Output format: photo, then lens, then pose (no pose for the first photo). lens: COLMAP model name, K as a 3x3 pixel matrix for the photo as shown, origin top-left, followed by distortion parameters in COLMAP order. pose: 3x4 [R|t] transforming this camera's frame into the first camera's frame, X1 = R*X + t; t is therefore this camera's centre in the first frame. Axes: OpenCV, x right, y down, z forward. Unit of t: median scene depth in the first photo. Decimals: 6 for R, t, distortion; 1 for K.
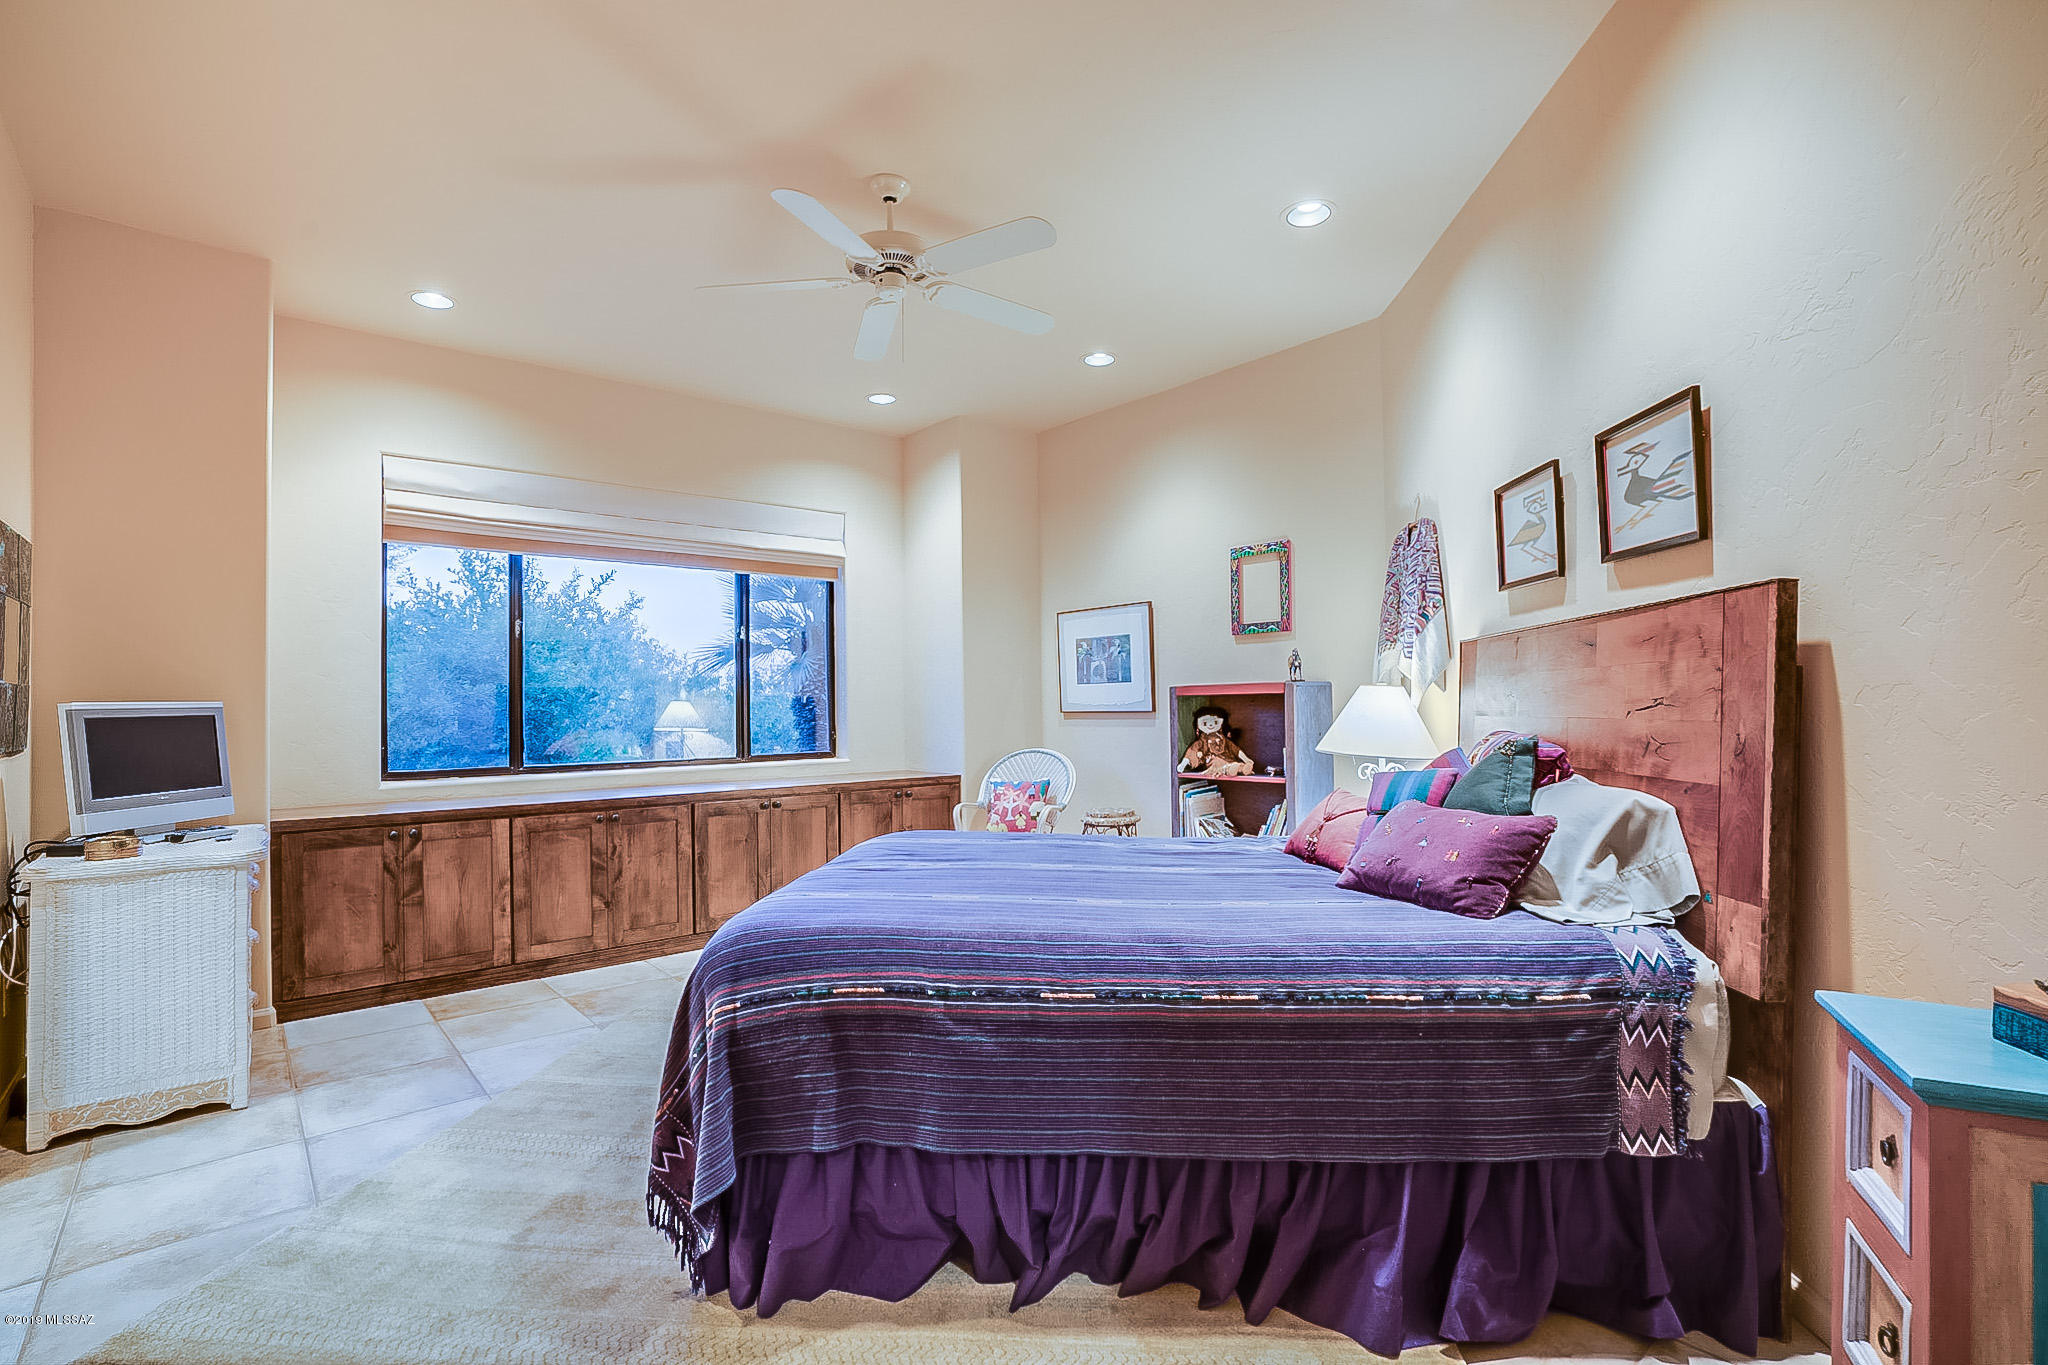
lens RADIAL K [[956.9, 0, 1036.8], [0, 956.9, 693.9], [0, 0, 1]] dist [-0.054374, 0.020863]
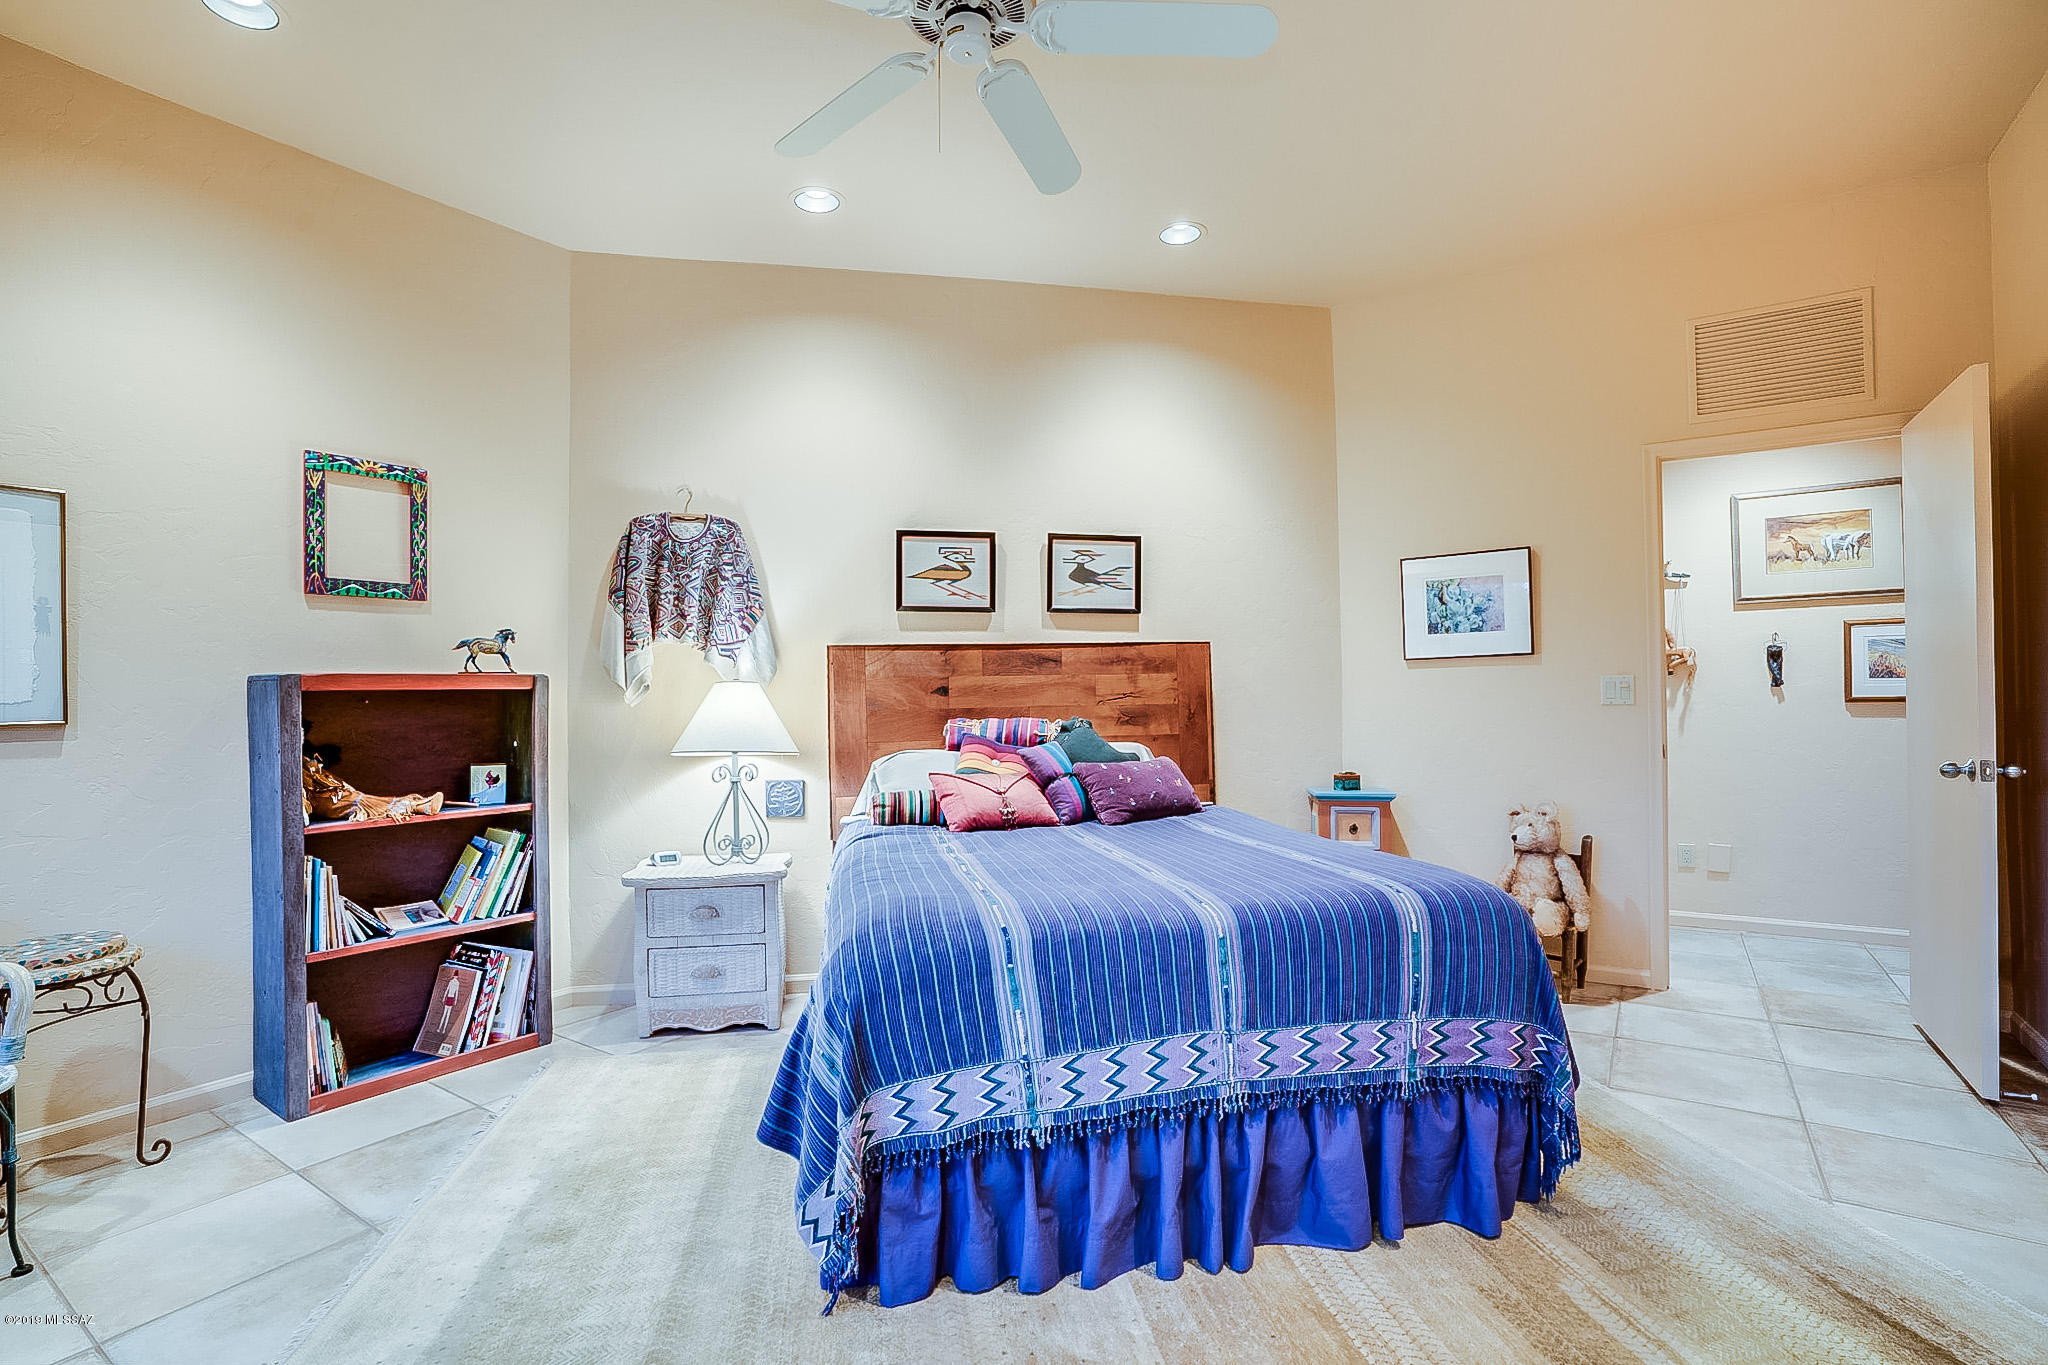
lens RADIAL K [[956.9, 0, 1036.8], [0, 956.9, 693.9], [0, 0, 1]] dist [-0.054374, 0.020863]
pose [[-0.262223, 0.008835, 0.964967, -0.660442], [0.002565, 0.999961, -0.008459, 0.011110], [-0.965004, 0.000257, -0.262236, 0.973033]]
